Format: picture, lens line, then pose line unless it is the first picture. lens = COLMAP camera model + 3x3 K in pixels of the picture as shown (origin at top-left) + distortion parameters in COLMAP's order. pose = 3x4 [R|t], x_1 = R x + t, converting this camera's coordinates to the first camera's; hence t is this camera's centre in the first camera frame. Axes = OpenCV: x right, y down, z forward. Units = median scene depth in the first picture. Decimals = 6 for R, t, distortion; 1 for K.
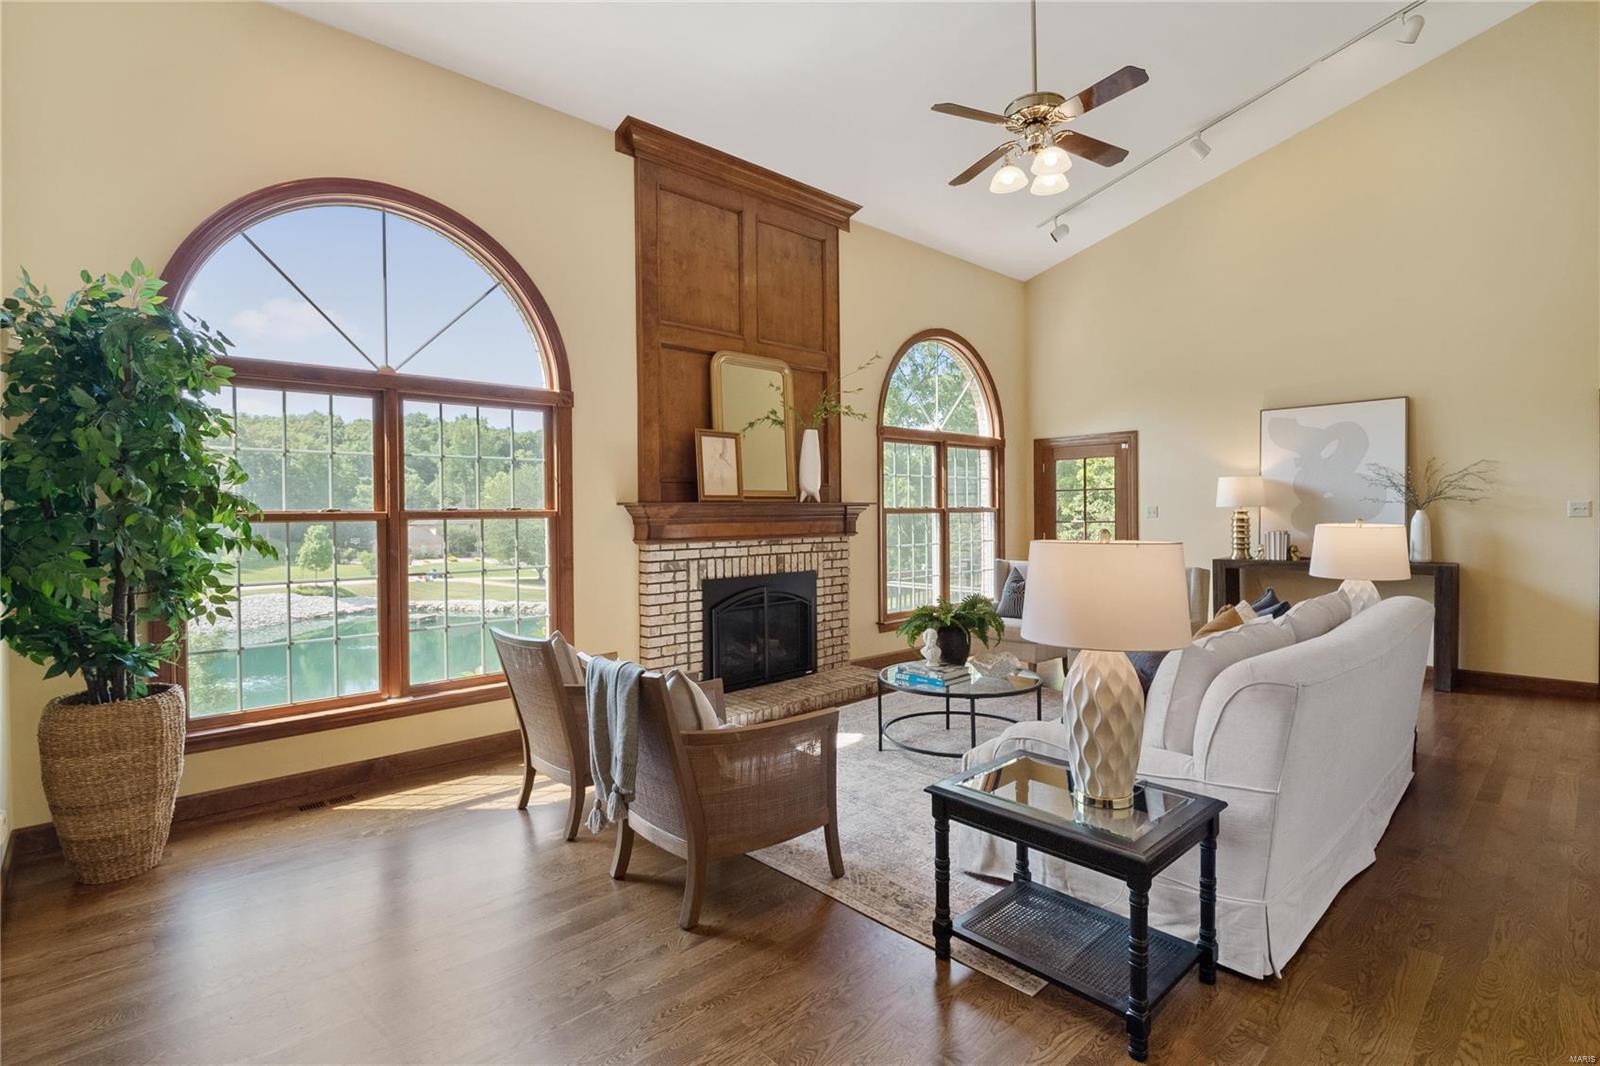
lens RADIAL K [[757.4, 0, 805.0], [0, 757.4, 519.9], [0, 0, 1]] dist [-0.004330, -0.001107]
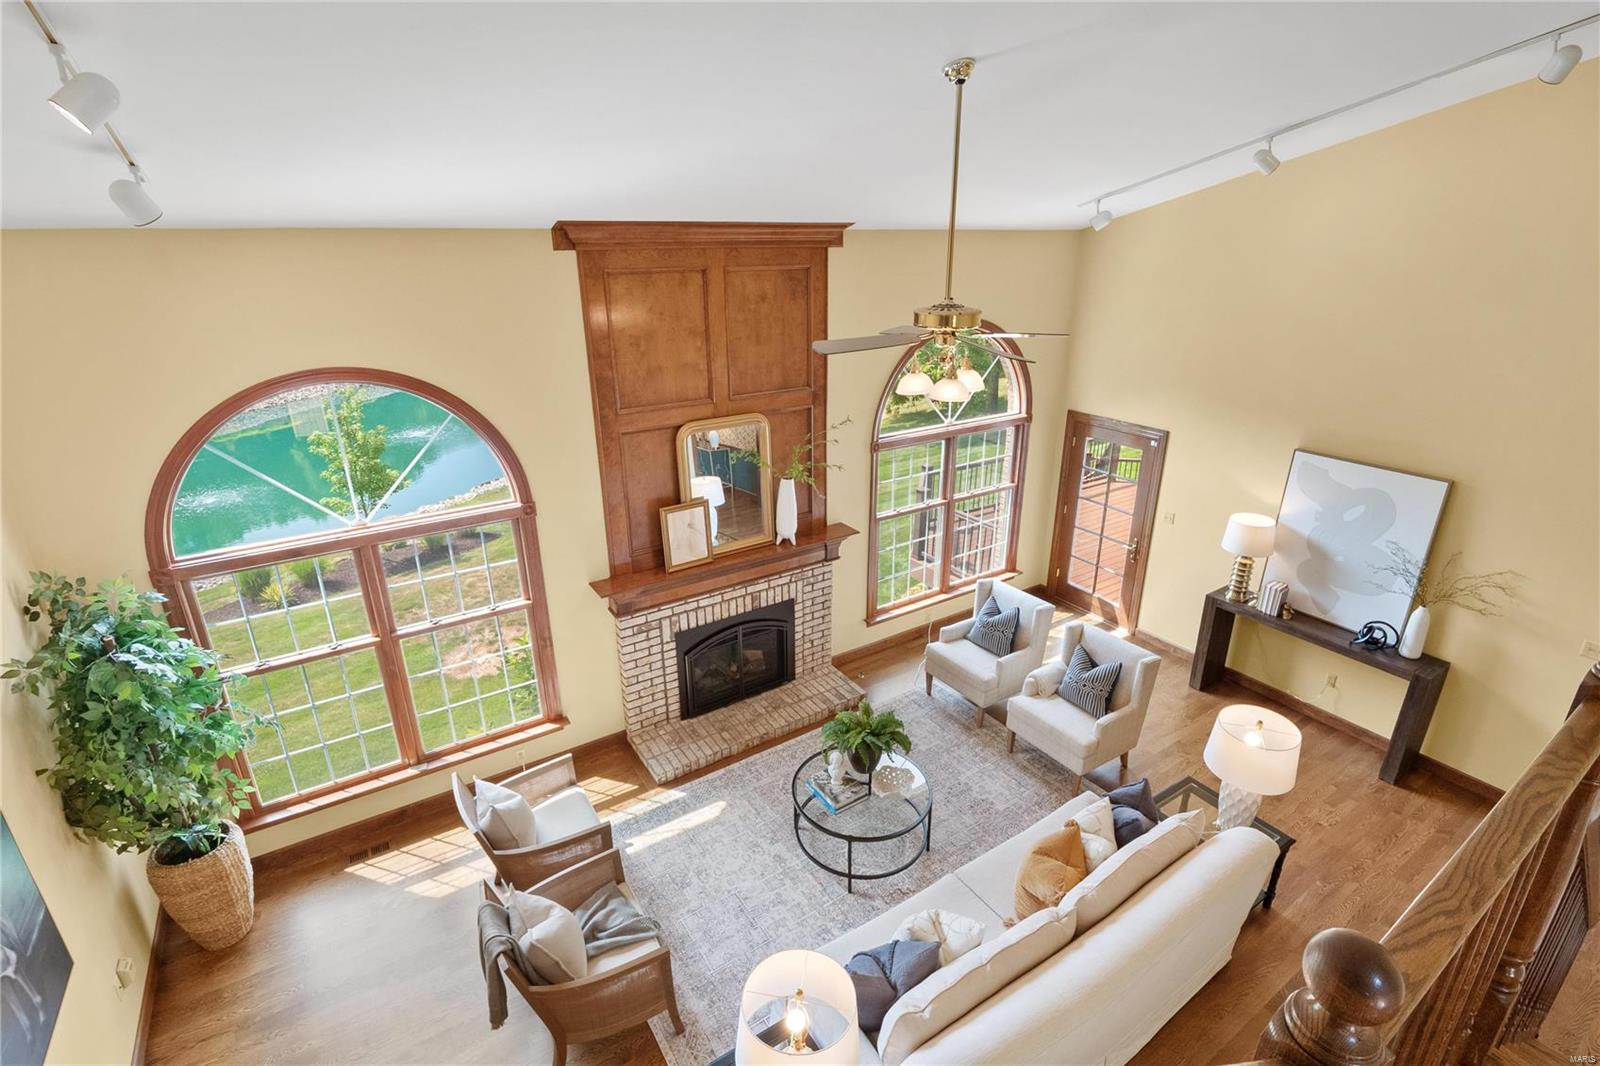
lens RADIAL K [[757.4, 0, 825.6], [0, 757.4, 497.9], [0, 0, 1]] dist [-0.004330, -0.001107]
pose [[0.985203, 0.070744, -0.156112, 0.228435], [-0.013227, 0.939507, 0.342273, -0.460975], [0.170882, -0.335144, 0.926541, 0.055830]]
